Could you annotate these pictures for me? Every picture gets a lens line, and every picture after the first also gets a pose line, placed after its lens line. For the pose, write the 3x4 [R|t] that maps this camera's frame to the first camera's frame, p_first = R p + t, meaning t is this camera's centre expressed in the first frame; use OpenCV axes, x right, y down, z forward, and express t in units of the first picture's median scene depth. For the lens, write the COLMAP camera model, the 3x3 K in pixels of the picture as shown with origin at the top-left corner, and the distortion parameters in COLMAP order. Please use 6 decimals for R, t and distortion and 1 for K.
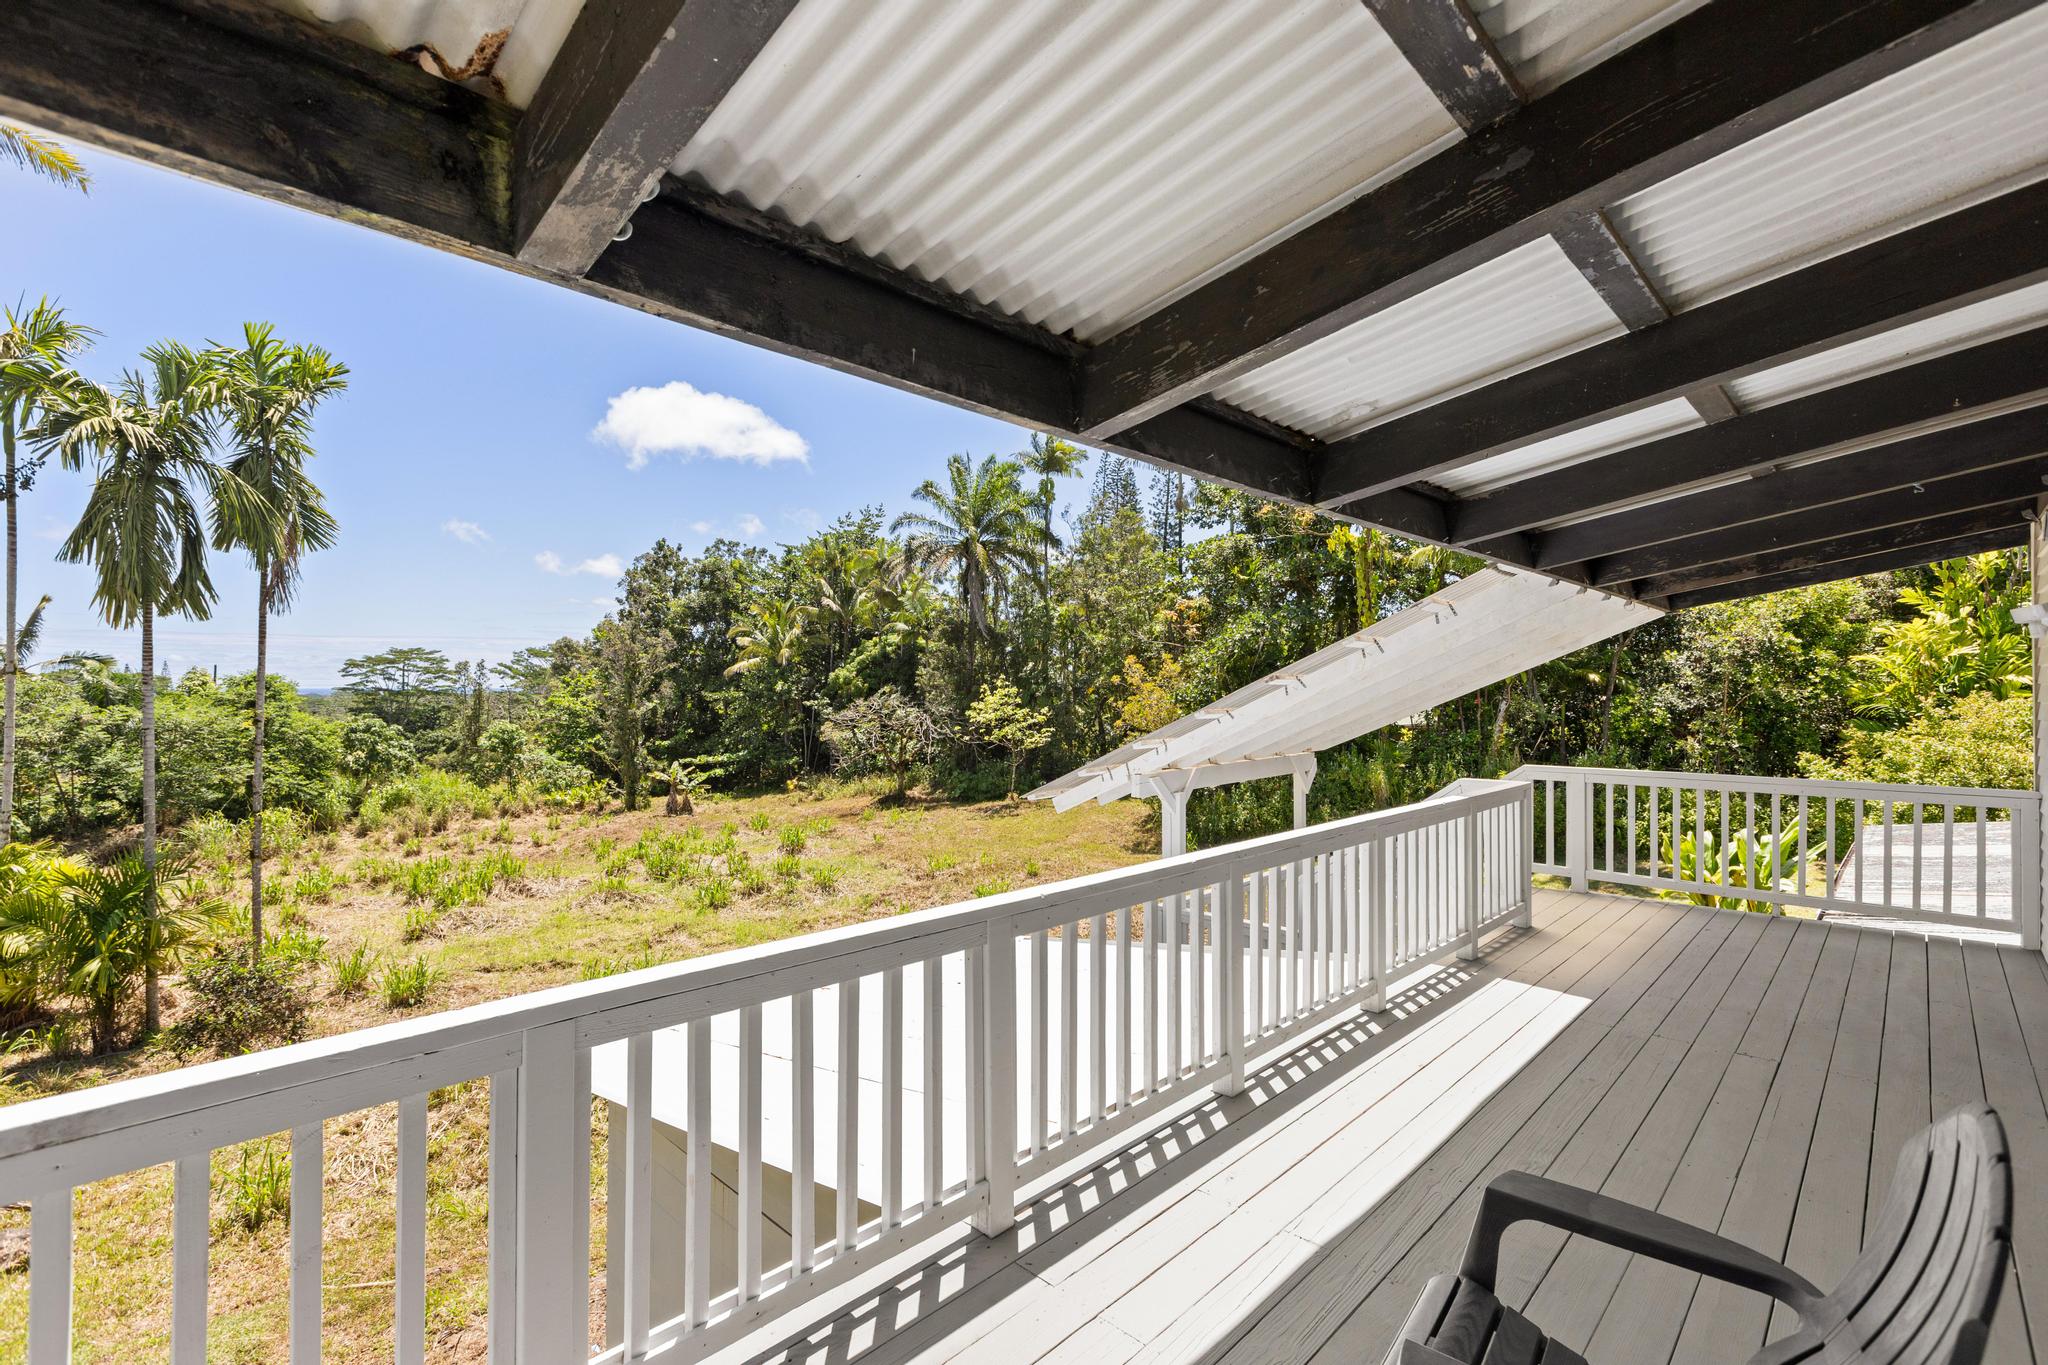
lens RADIAL K [[921.5, 0, 1035.9], [0, 921.5, 671.5], [0, 0, 1]] dist [-0.001033, -0.000920]
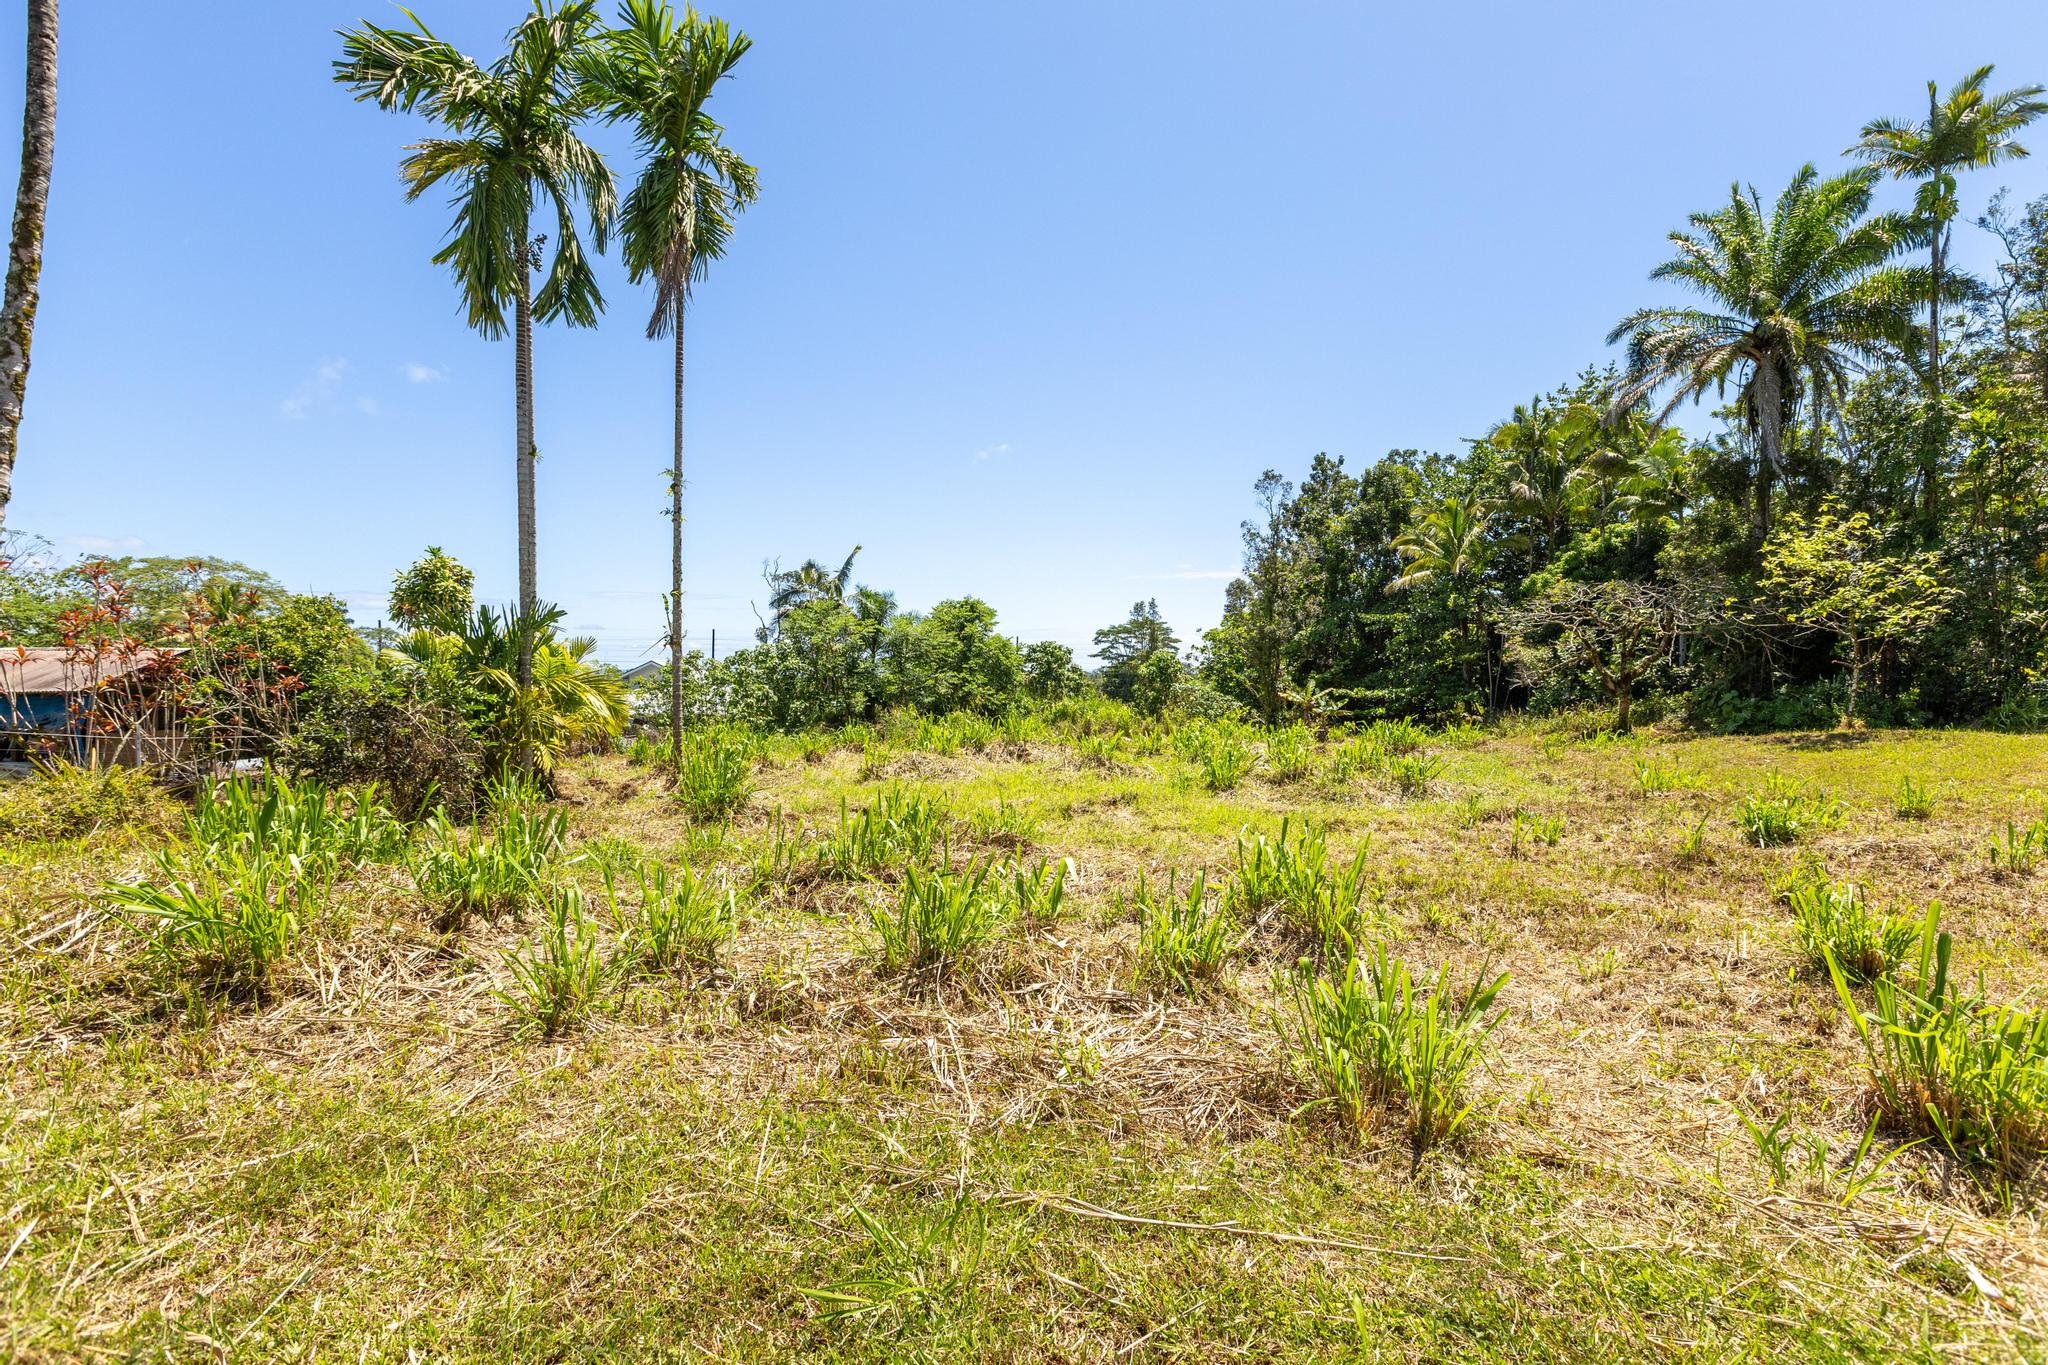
lens RADIAL K [[921.5, 0, 1035.9], [0, 921.5, 671.5], [0, 0, 1]] dist [-0.001033, -0.000920]
pose [[0.733808, 0.007589, -0.679314, -0.008175], [-0.000439, 0.999943, 0.010697, 0.081614], [0.679356, -0.007552, 0.733770, 0.223973]]
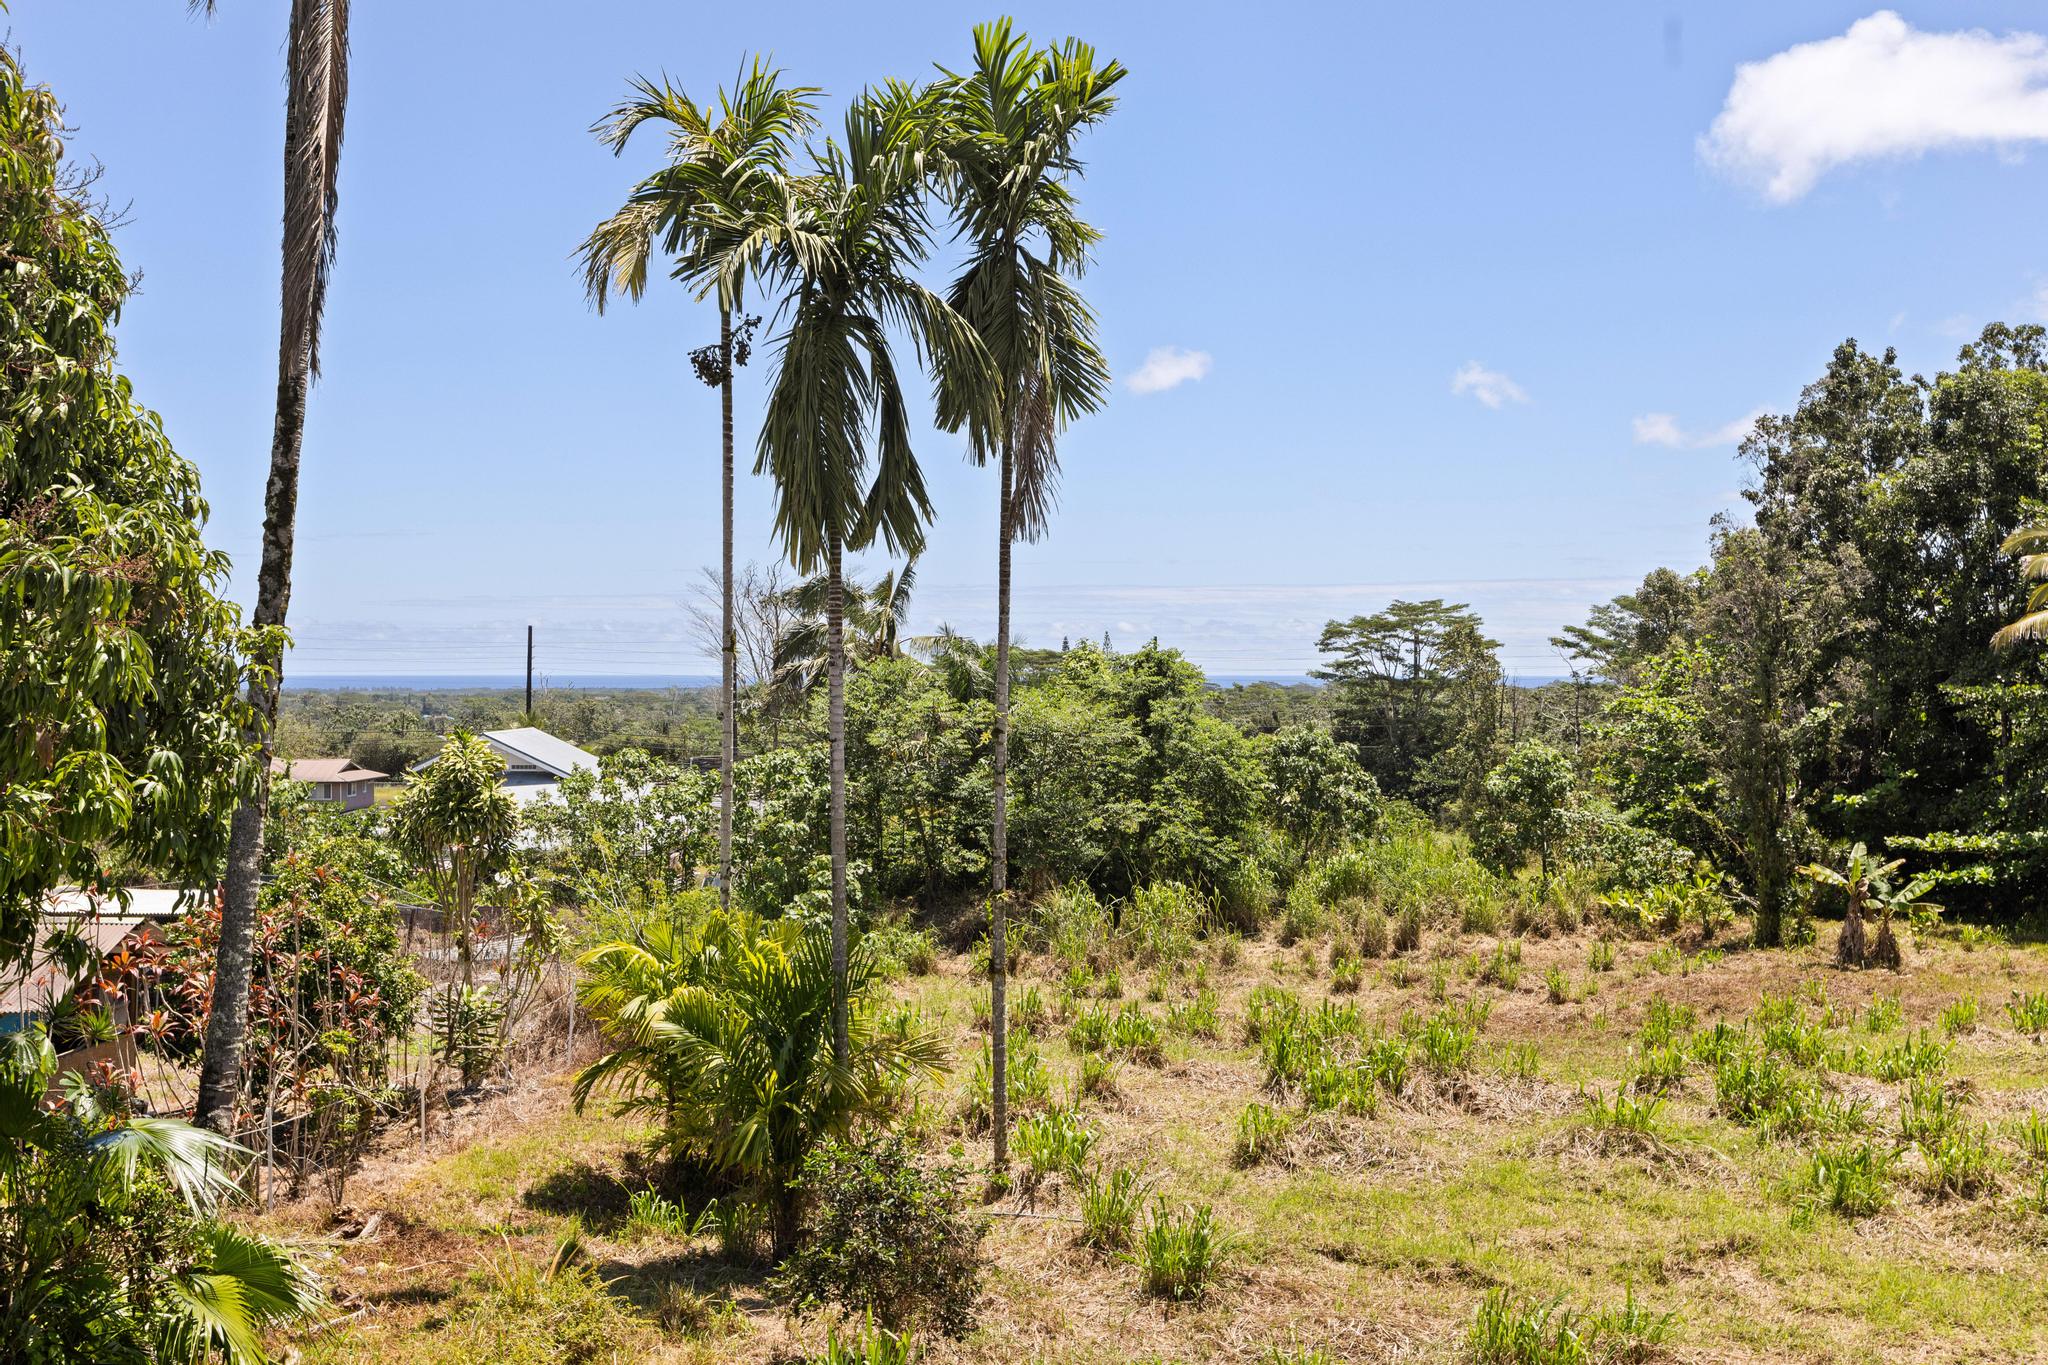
lens RADIAL K [[1999.5, 0, 1024.0], [0, 1999.5, 682.5], [0, 0, 1]] dist [-0.002415, 0.011039]
pose [[0.691337, 0.005580, -0.722511, 0.018965], [0.009638, 0.999810, 0.016943, 0.001280], [0.722468, -0.018677, 0.691152, 0.062079]]
